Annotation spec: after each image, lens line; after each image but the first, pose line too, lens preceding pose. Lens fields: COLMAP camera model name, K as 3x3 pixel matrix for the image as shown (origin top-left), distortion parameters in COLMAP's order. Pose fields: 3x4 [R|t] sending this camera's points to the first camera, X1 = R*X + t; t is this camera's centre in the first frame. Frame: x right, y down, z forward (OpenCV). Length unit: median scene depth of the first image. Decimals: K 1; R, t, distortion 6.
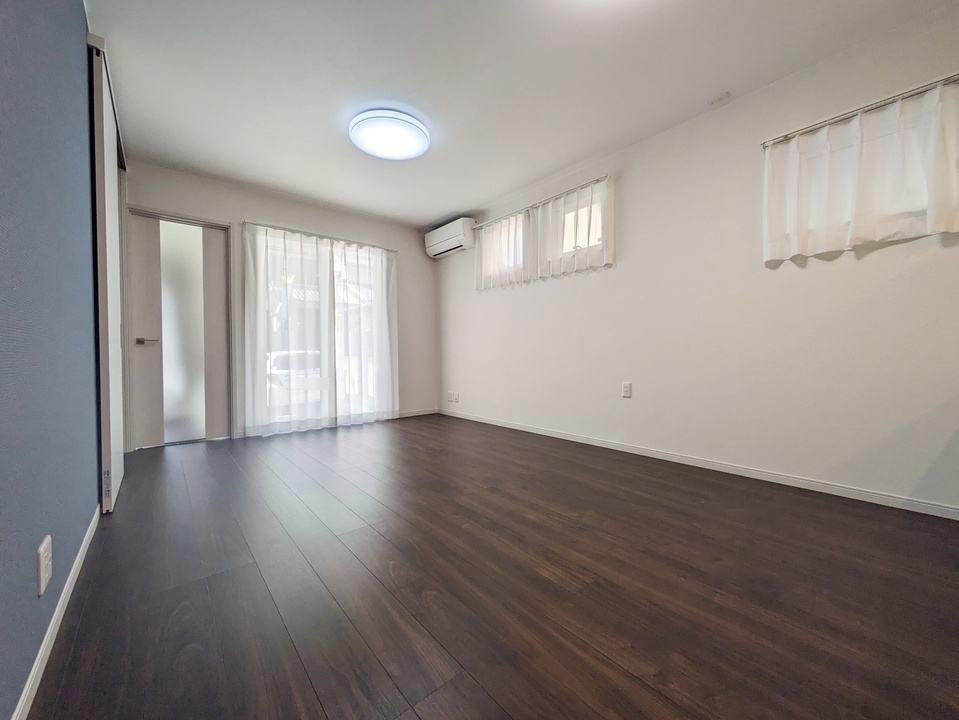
lens RADIAL K [[379.4, 0, 482.7], [0, 379.4, 359.3], [0, 0, 1]] dist [0.001909, 0.000454]
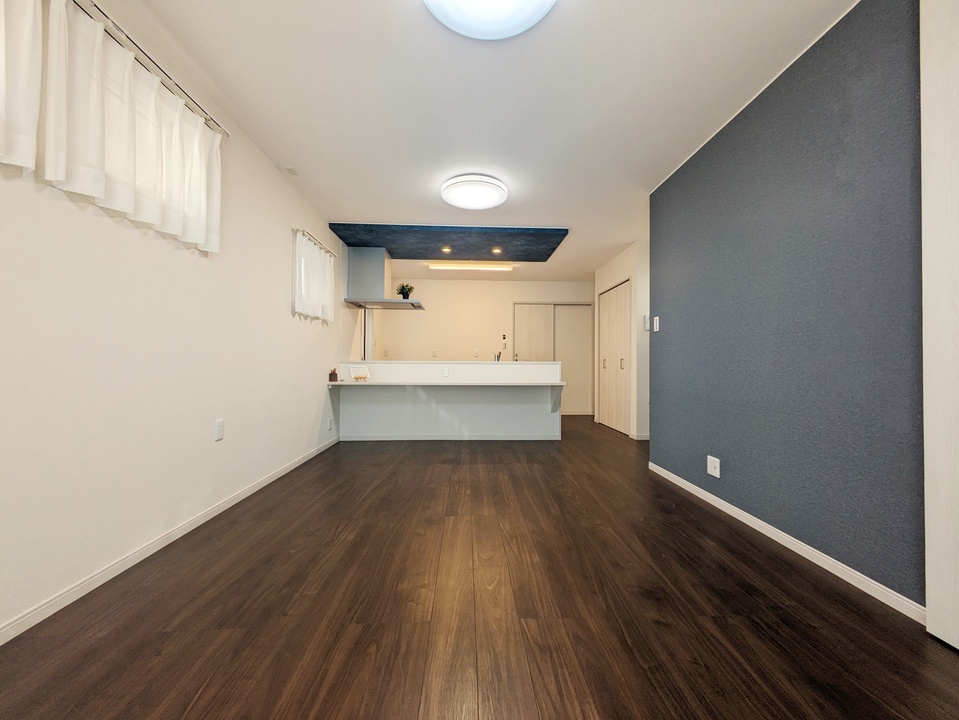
lens RADIAL K [[379.4, 0, 482.7], [0, 379.4, 359.3], [0, 0, 1]] dist [0.001909, 0.000454]
pose [[-0.790319, 0.007899, 0.612644, -0.373831], [0.008247, 0.999963, -0.002255, -0.041205], [-0.612640, 0.003271, -0.790356, 0.973050]]
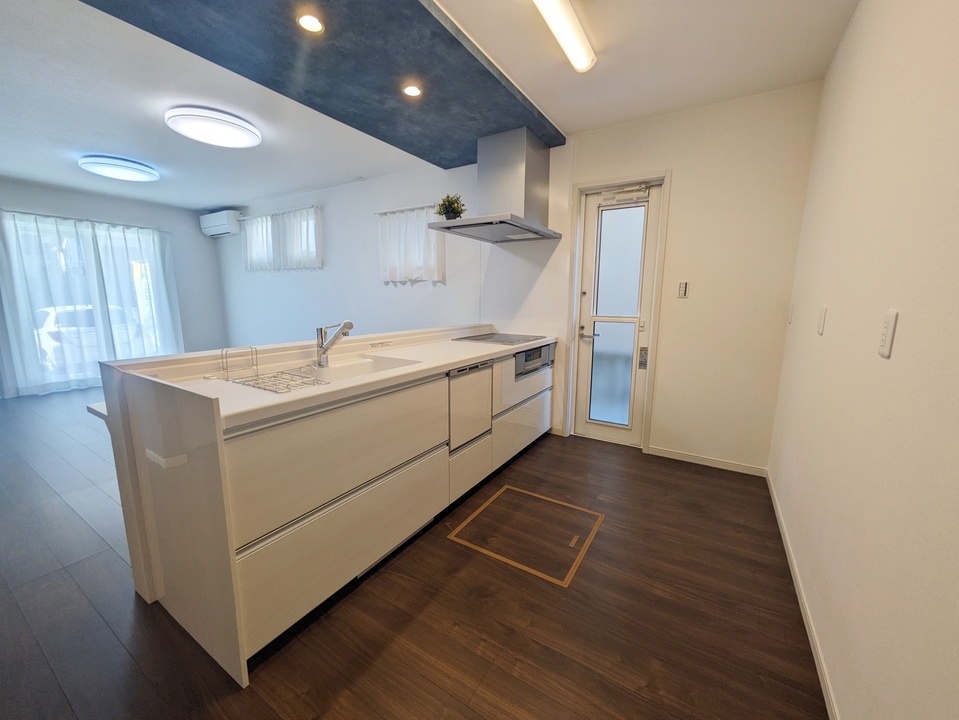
lens RADIAL K [[379.4, 0, 482.7], [0, 379.4, 359.3], [0, 0, 1]] dist [0.001909, 0.000454]
pose [[0.951837, -0.037434, 0.304311, 0.370980], [-0.008515, 0.988908, 0.148283, -0.092806], [-0.306487, -0.143732, 0.940961, -0.515290]]
